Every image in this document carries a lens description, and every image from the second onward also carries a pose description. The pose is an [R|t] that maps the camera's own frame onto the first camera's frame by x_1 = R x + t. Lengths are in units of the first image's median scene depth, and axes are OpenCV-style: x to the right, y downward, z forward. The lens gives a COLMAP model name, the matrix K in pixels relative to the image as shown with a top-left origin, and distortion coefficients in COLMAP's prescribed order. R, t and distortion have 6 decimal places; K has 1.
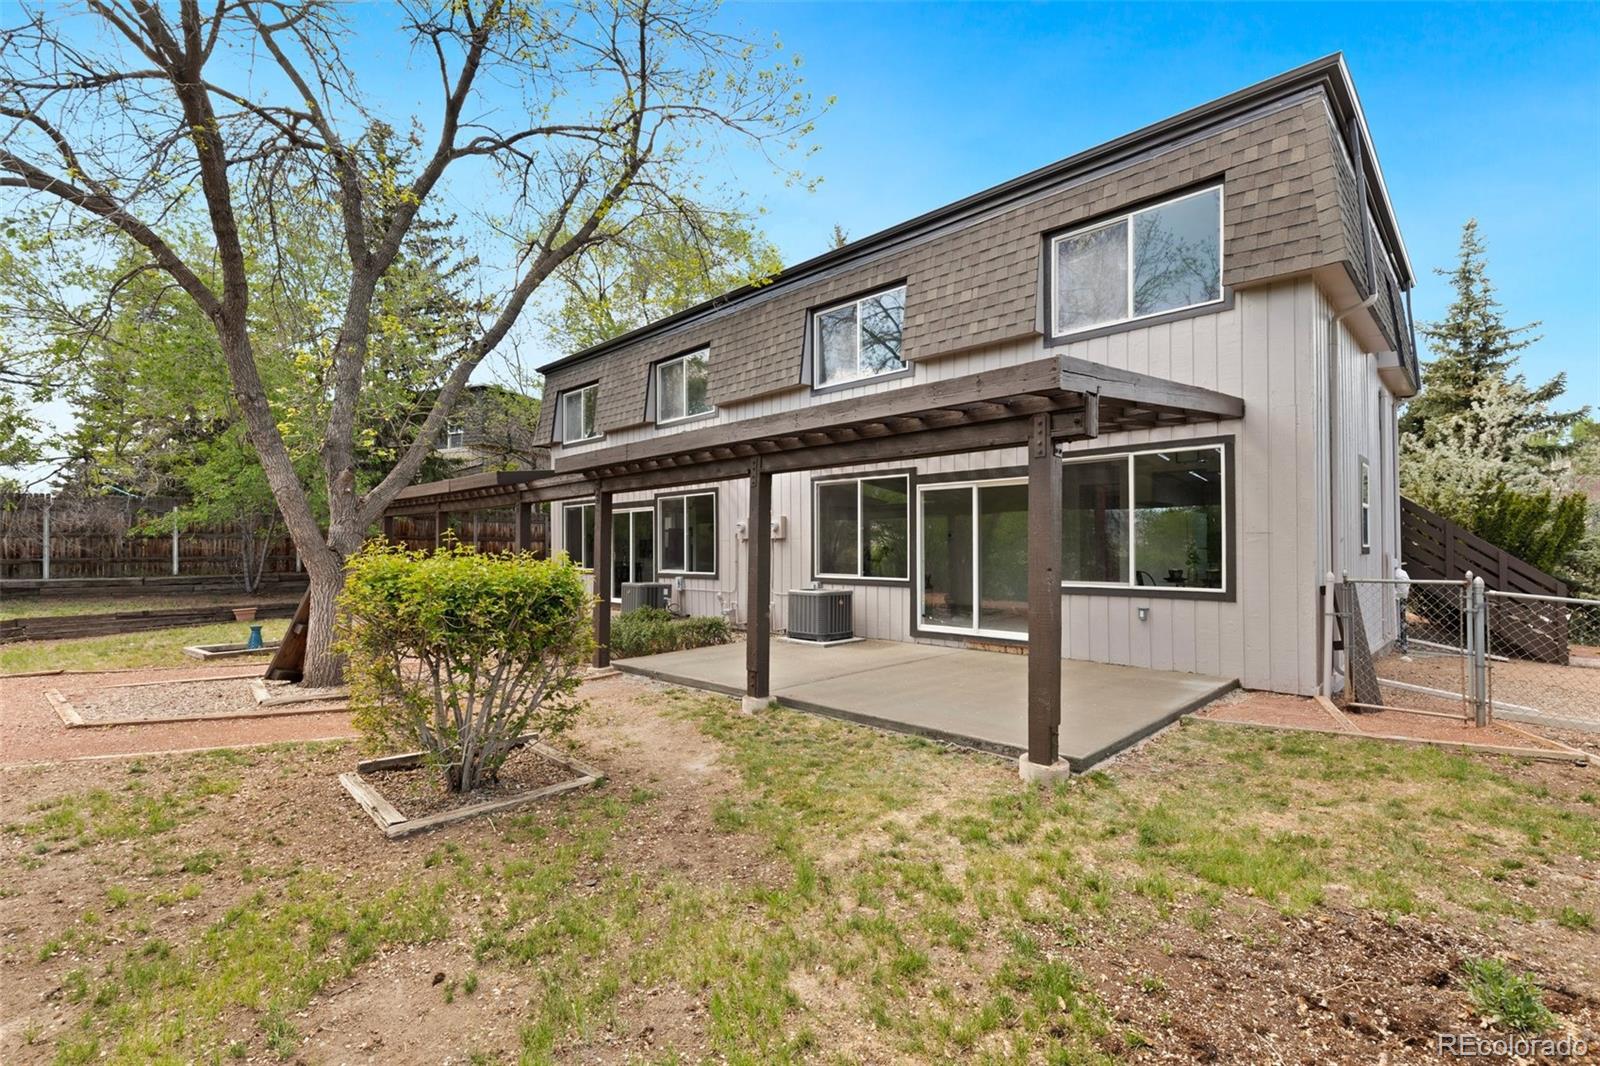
lens RADIAL K [[720.1, 0, 795.6], [0, 720.1, 540.5], [0, 0, 1]] dist [0.021691, 0.000163]
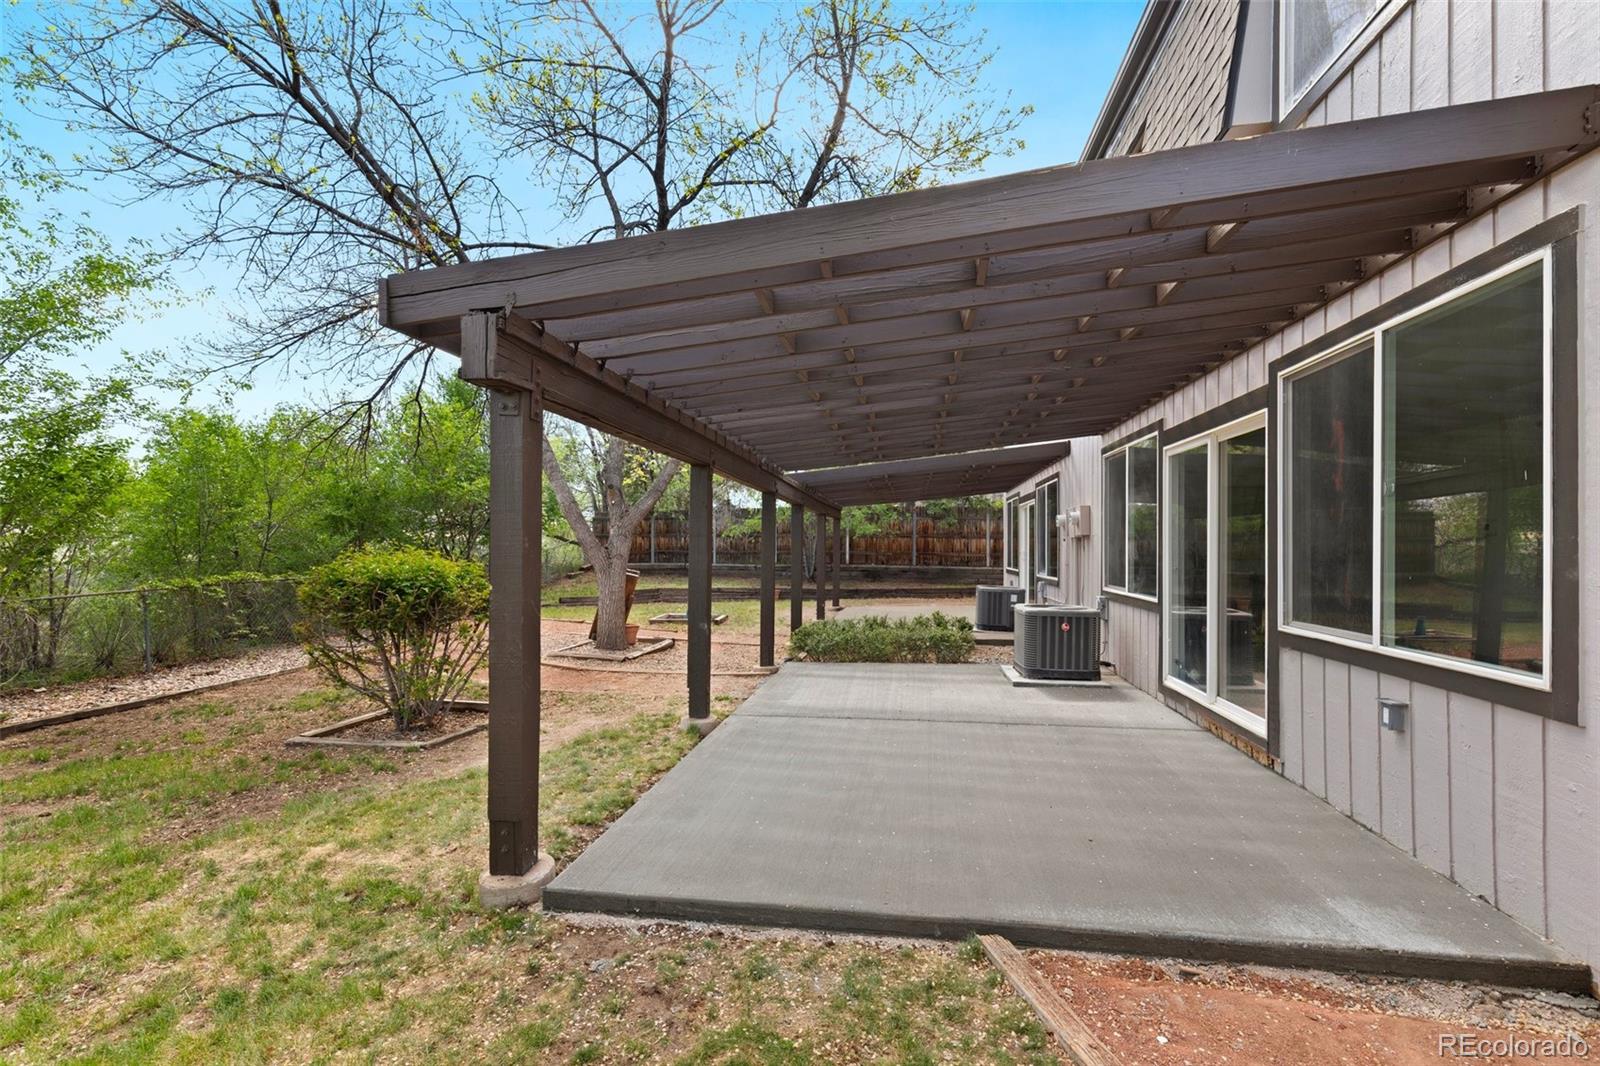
lens RADIAL K [[720.1, 0, 795.6], [0, 720.1, 540.5], [0, 0, 1]] dist [0.021691, 0.000163]
pose [[0.579900, -0.000847, -0.814687, 0.617330], [0.004726, 0.999986, 0.002324, -0.000239], [0.814674, -0.005198, 0.579896, 0.485637]]
